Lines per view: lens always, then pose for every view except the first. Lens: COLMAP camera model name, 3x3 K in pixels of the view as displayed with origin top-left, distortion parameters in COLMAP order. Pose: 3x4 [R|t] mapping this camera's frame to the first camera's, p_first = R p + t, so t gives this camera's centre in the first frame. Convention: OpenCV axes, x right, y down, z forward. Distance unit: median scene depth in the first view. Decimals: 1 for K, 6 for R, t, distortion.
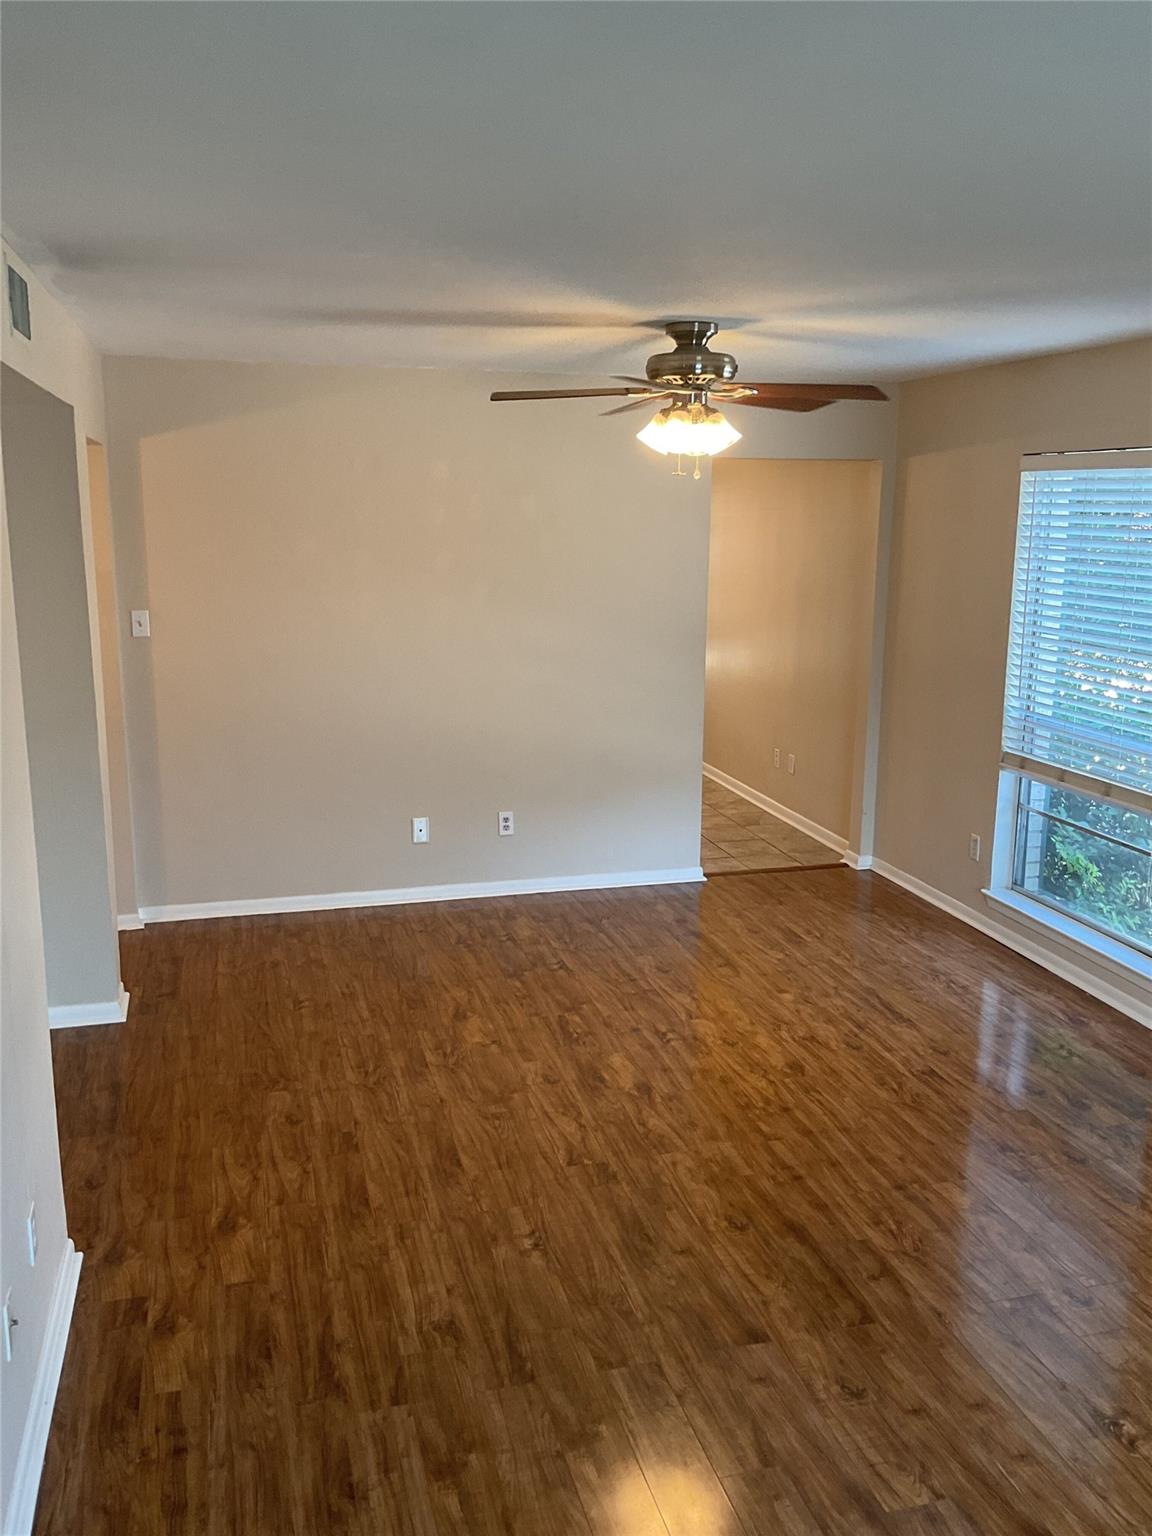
lens RADIAL K [[1273.5, 0, 576.0], [0, 1273.5, 768.0], [0, 0, 1]] dist [0.104304, -0.235493]
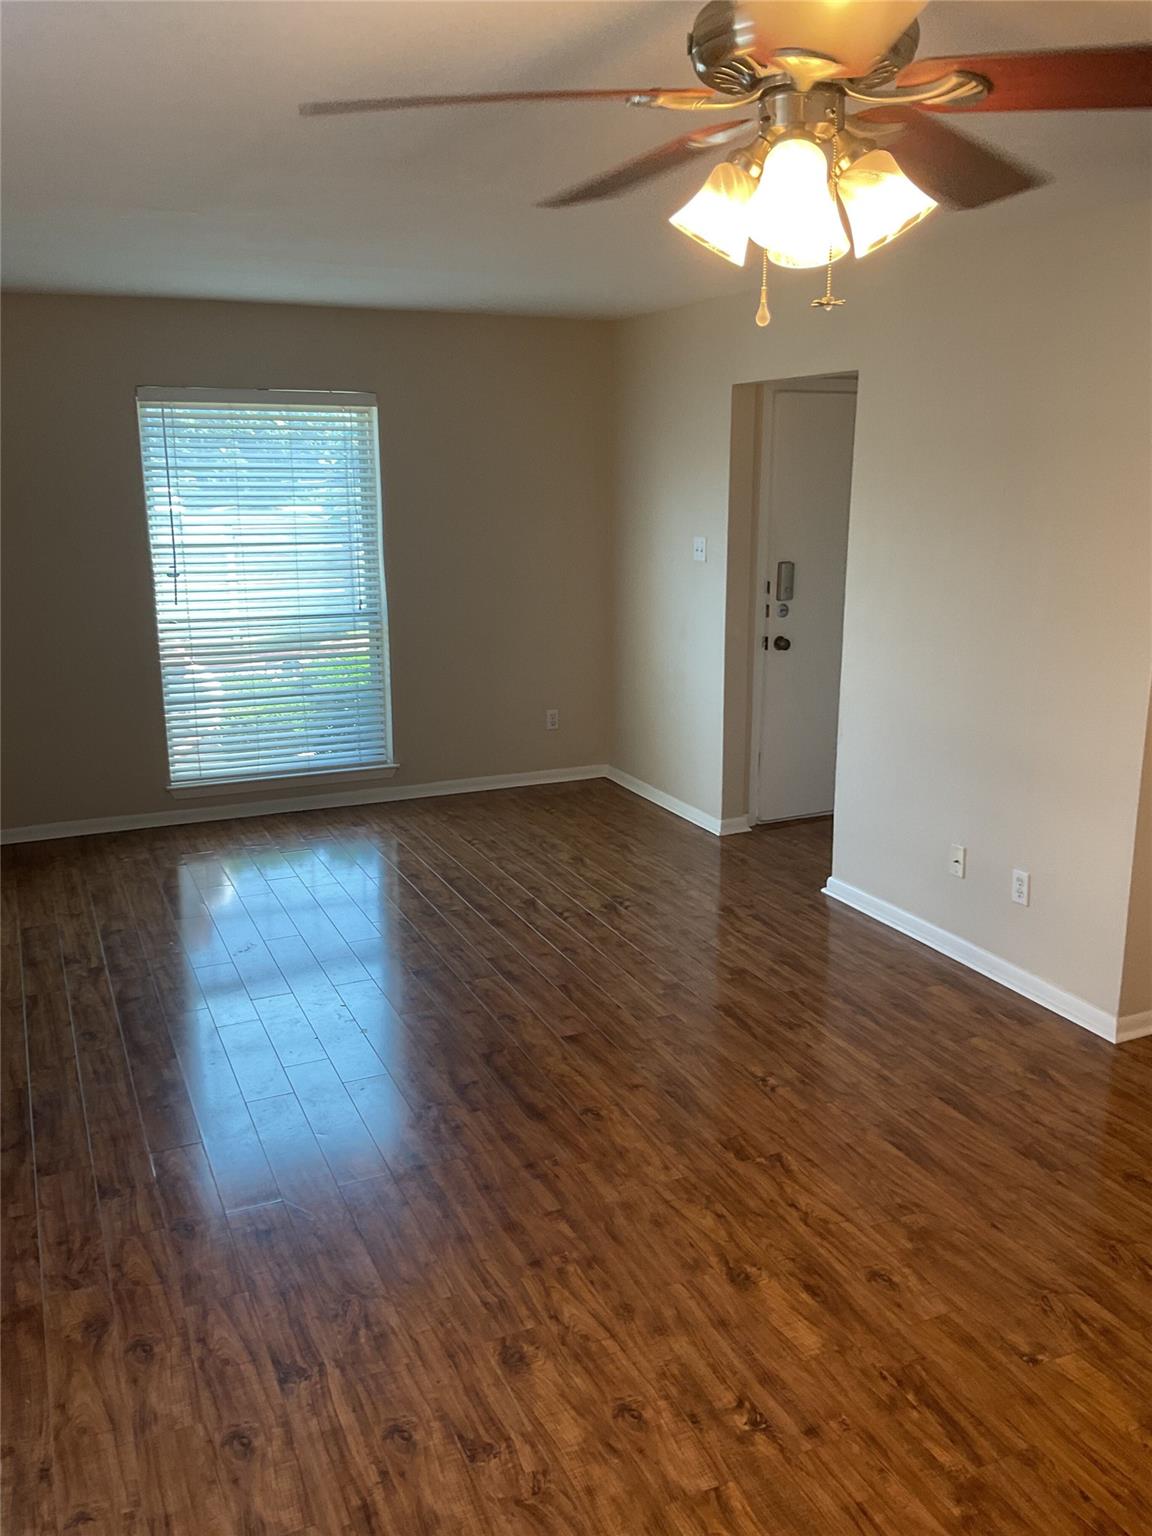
lens RADIAL K [[1273.5, 0, 576.0], [0, 1273.5, 768.0], [0, 0, 1]] dist [0.104304, -0.235493]
pose [[-0.988395, 0.030793, -0.148751, 0.254096], [-0.036041, 0.903739, 0.426564, -0.309046], [0.147567, 0.426975, -0.892141, 1.617270]]
